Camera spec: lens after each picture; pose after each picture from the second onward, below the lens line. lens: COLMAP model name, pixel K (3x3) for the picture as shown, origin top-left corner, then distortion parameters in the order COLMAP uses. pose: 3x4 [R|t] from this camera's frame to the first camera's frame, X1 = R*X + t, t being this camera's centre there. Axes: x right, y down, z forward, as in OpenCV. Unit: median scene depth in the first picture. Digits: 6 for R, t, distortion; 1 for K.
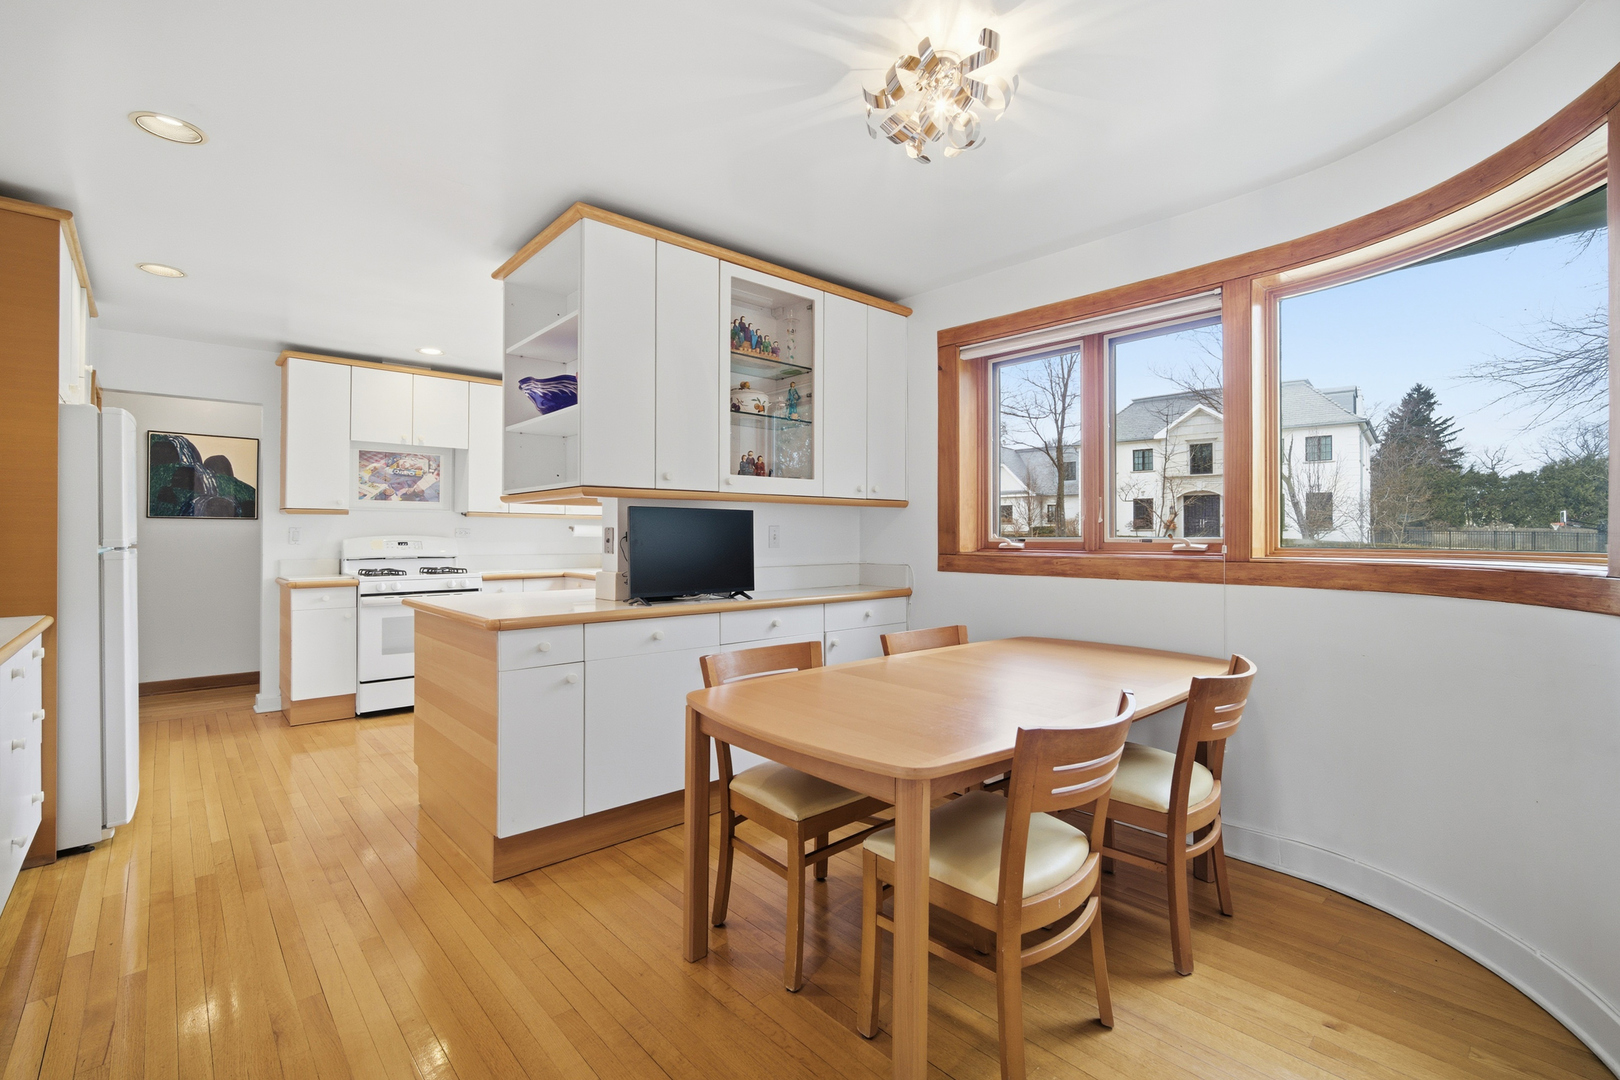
lens RADIAL K [[710.1, 0, 810.0], [0, 710.1, 540.0], [0, 0, 1]] dist [-0.002707, -0.000068]
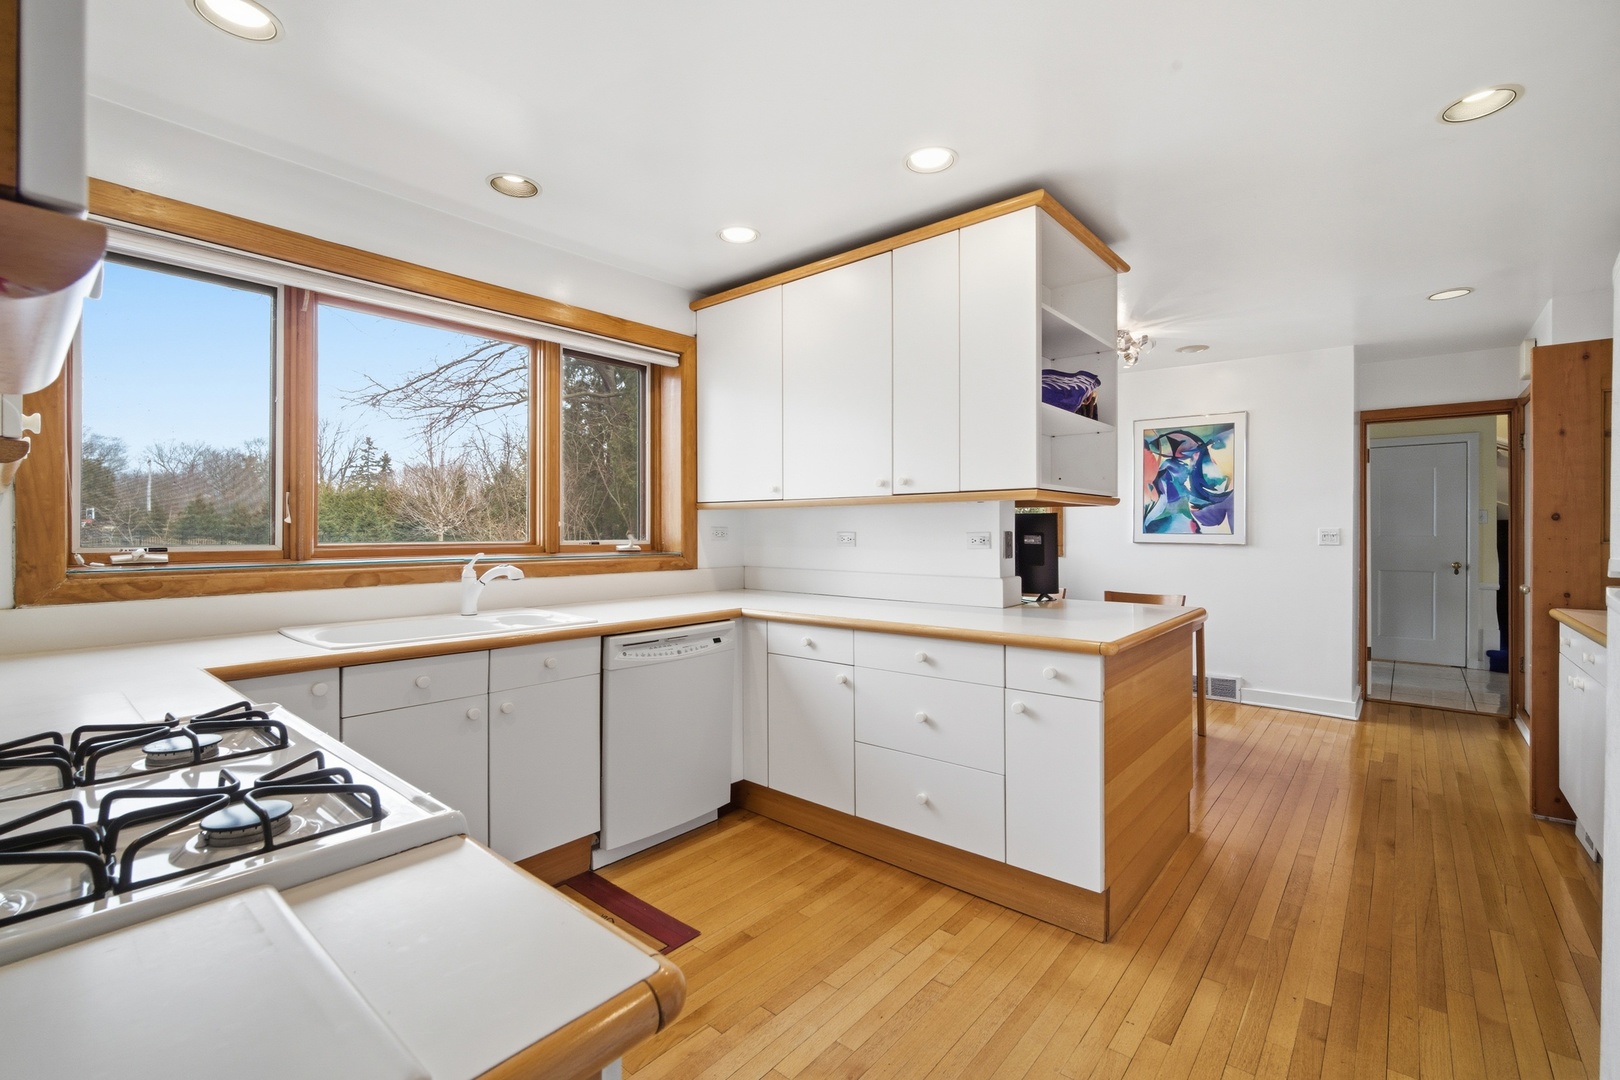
lens RADIAL K [[710.1, 0, 810.0], [0, 710.1, 540.0], [0, 0, 1]] dist [-0.002707, -0.000068]
pose [[-0.132500, -0.005530, 0.991168, -0.554938], [0.012384, 0.999897, 0.007235, -0.007503], [-0.991106, 0.013233, -0.132418, 0.643242]]
